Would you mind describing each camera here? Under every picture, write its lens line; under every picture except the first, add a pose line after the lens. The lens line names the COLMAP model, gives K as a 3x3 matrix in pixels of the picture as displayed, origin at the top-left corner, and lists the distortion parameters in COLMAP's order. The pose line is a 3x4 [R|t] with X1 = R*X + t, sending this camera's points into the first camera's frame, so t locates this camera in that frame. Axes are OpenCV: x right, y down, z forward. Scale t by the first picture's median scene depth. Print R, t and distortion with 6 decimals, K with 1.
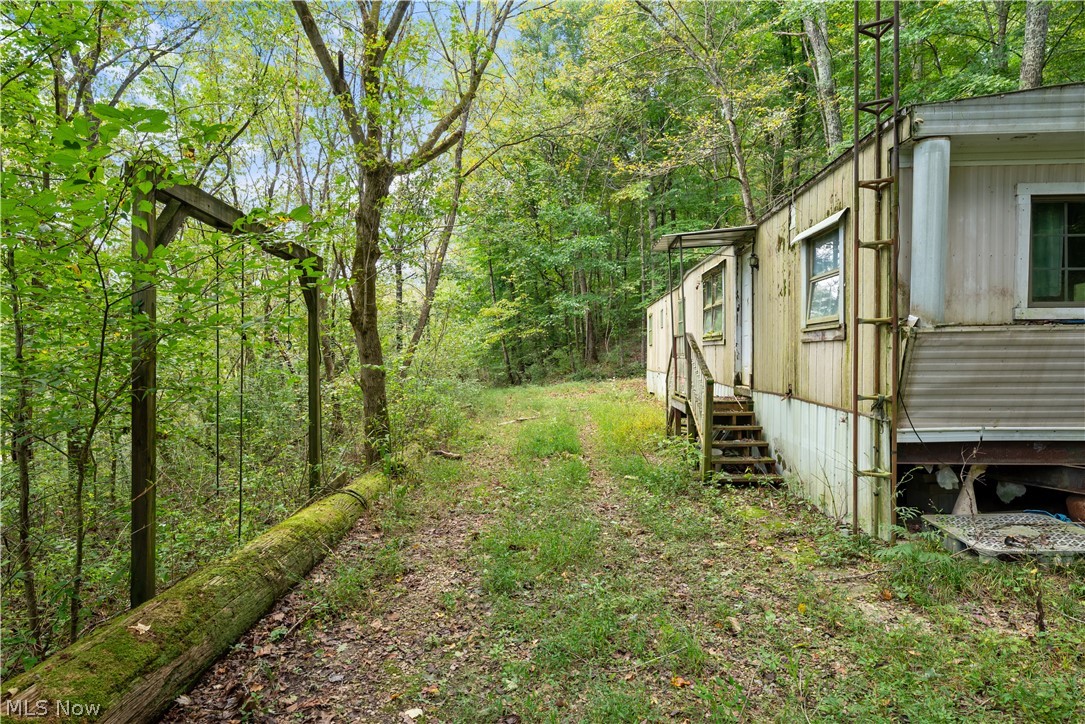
lens RADIAL K [[608.6, 0, 541.8], [0, 608.6, 363.1], [0, 0, 1]] dist [0.002562, -0.000061]
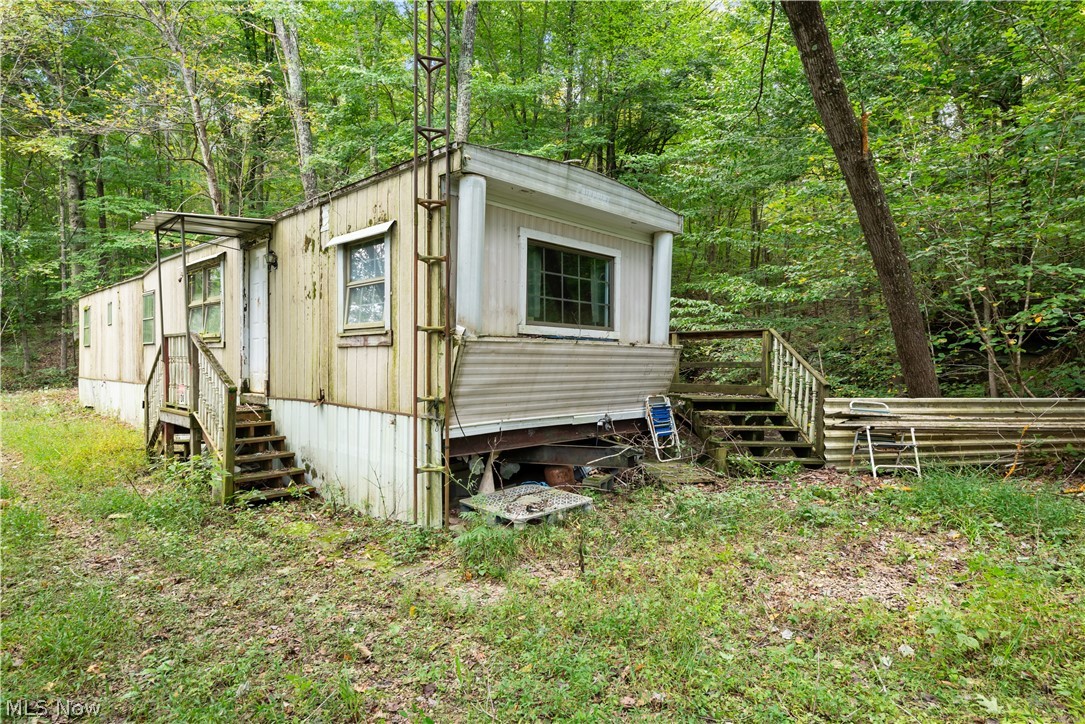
lens RADIAL K [[608.6, 0, 542.1], [0, 608.6, 364.2], [0, 0, 1]] dist [0.002562, -0.000061]
pose [[0.645187, 0.006833, 0.763994, -0.153190], [0.000365, 0.999957, -0.009251, 0.004107], [-0.764024, 0.006248, 0.645157, 0.139986]]
